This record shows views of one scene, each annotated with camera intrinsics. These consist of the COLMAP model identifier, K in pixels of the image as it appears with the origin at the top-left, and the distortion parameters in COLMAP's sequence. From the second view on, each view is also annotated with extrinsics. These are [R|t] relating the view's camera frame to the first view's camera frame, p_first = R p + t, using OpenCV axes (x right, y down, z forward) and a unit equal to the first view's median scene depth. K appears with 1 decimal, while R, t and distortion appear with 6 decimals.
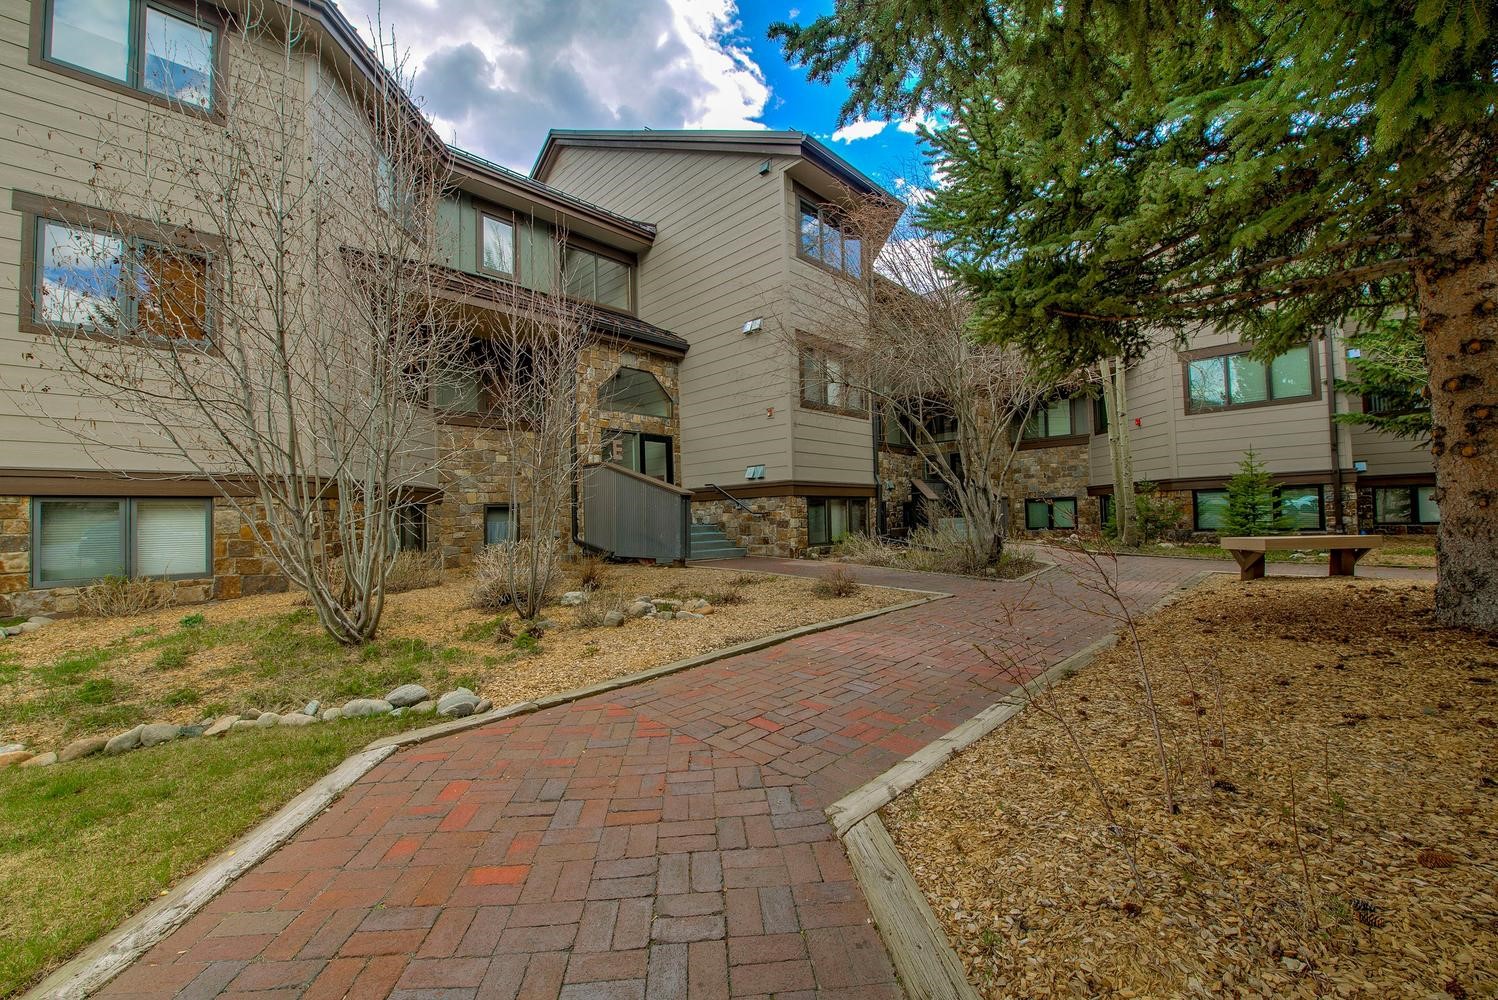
lens RADIAL K [[588.7, 0, 700.4], [0, 588.7, 498.1], [0, 0, 1]] dist [-0.016463, -0.000101]
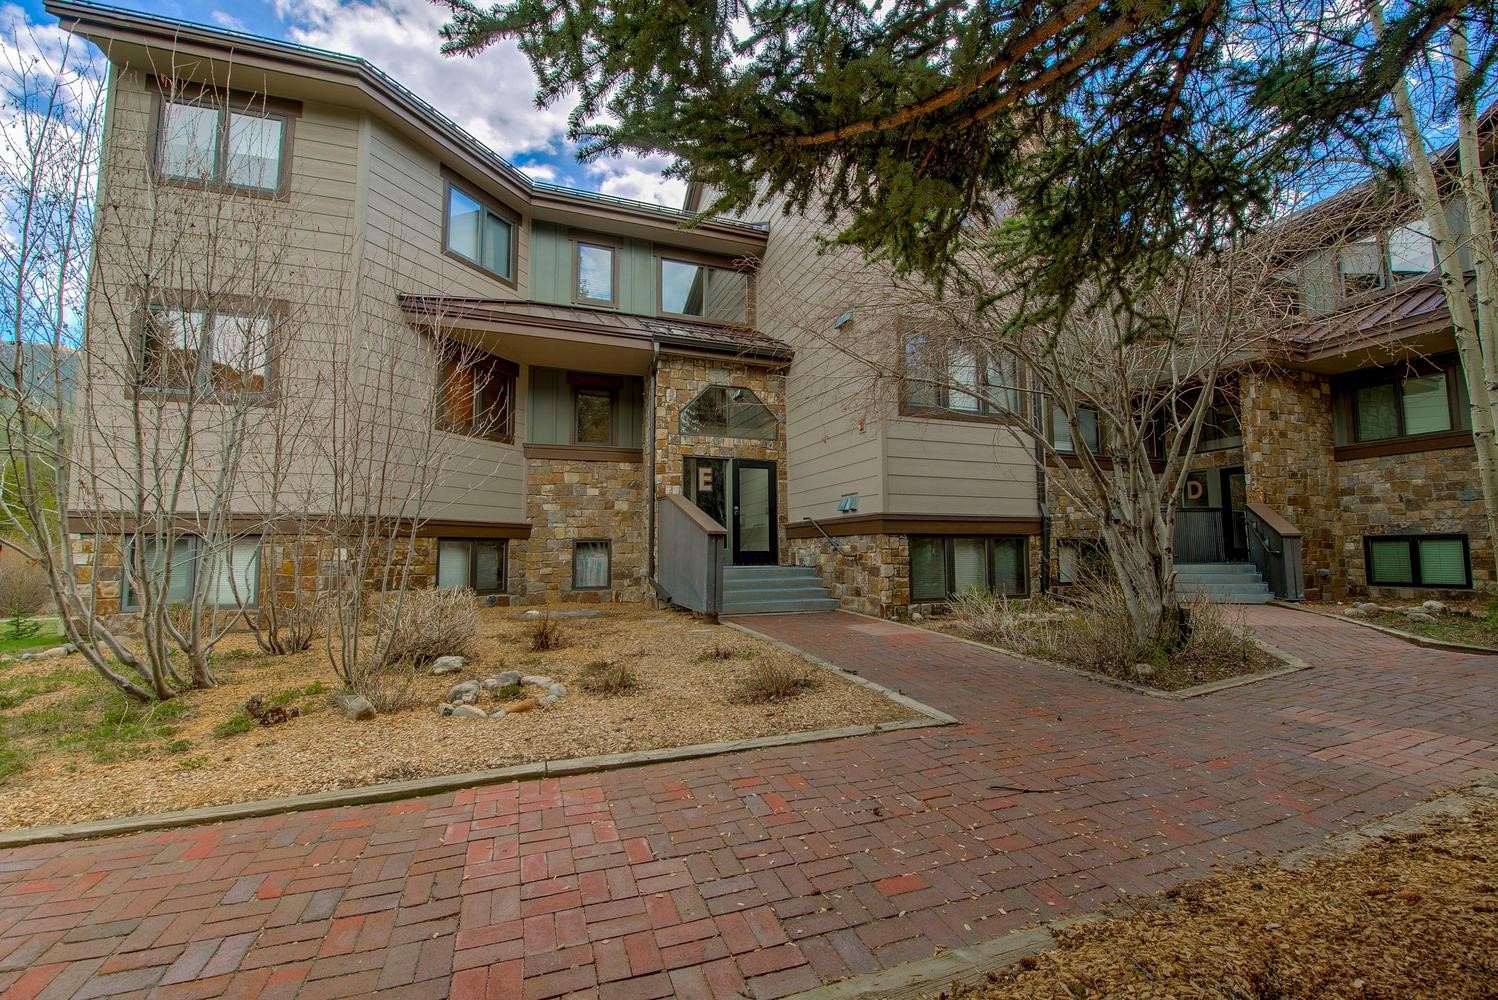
lens RADIAL K [[588.7, 0, 752.3], [0, 588.7, 499.3], [0, 0, 1]] dist [-0.016463, -0.000101]
pose [[0.914595, -0.015159, -0.404087, 0.287527], [-0.001811, 0.999134, -0.041581, -0.015623], [0.404367, 0.038761, 0.913775, 0.232439]]
